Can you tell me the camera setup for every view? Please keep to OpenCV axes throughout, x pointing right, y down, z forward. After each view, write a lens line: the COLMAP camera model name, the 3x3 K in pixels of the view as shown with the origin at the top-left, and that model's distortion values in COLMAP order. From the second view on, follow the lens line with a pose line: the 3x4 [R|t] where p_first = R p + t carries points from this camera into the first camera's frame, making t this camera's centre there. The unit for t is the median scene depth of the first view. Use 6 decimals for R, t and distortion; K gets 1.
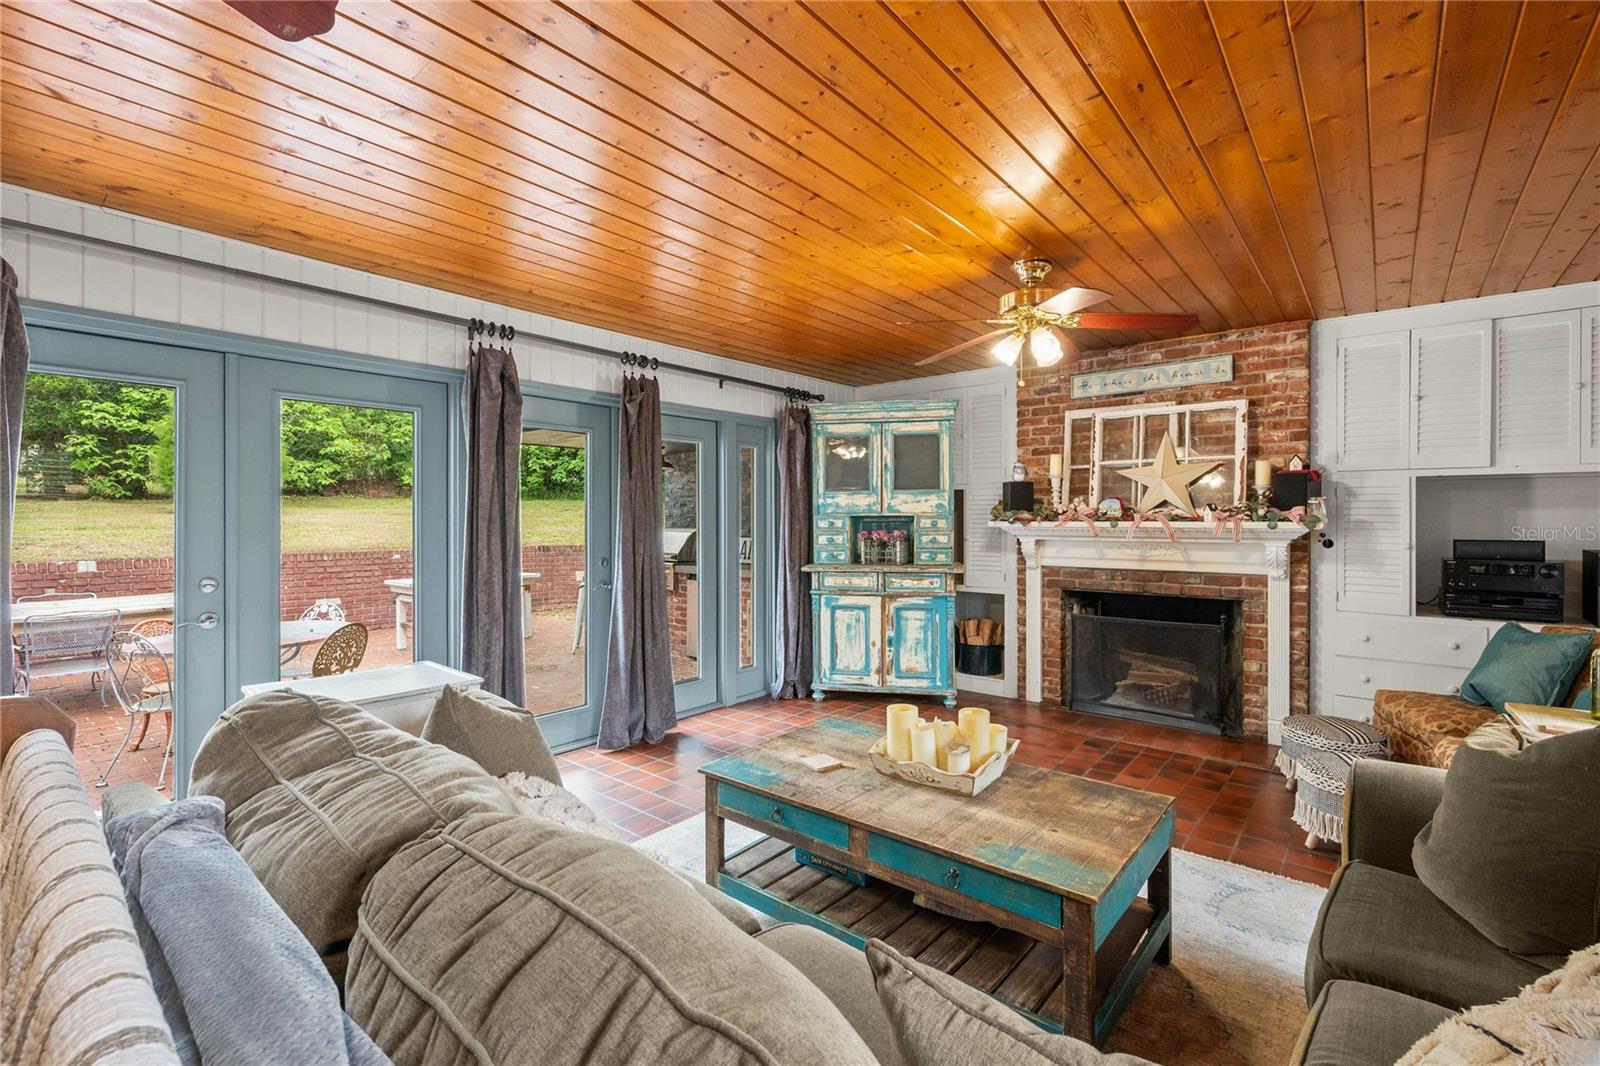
lens RADIAL K [[698.4, 0, 801.9], [0, 698.4, 515.7], [0, 0, 1]] dist [-0.000072, -0.000038]
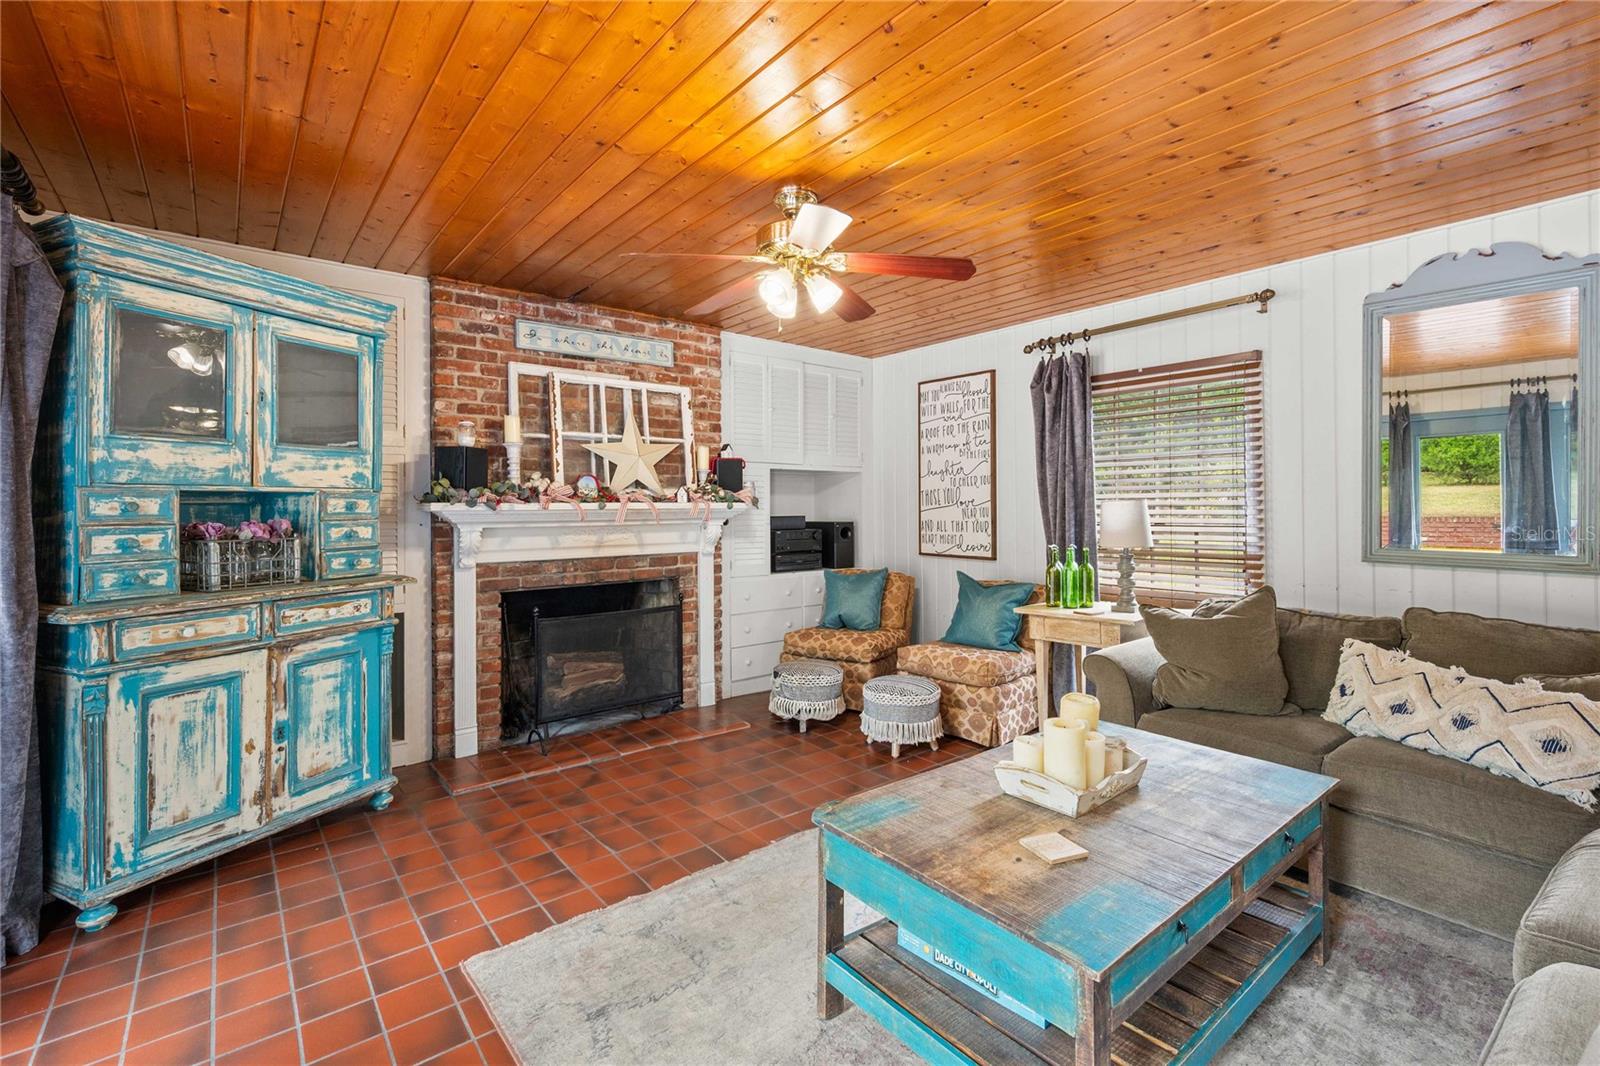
lens RADIAL K [[713.6, 0, 796.1], [0, 713.6, 500.8], [0, 0, 1]] dist [-0.000624, -0.000211]
pose [[0.196306, 0.009240, 0.980499, -0.327551], [0.003137, 0.999945, -0.010051, 0.013766], [-0.980538, 0.005049, 0.196266, 0.519566]]
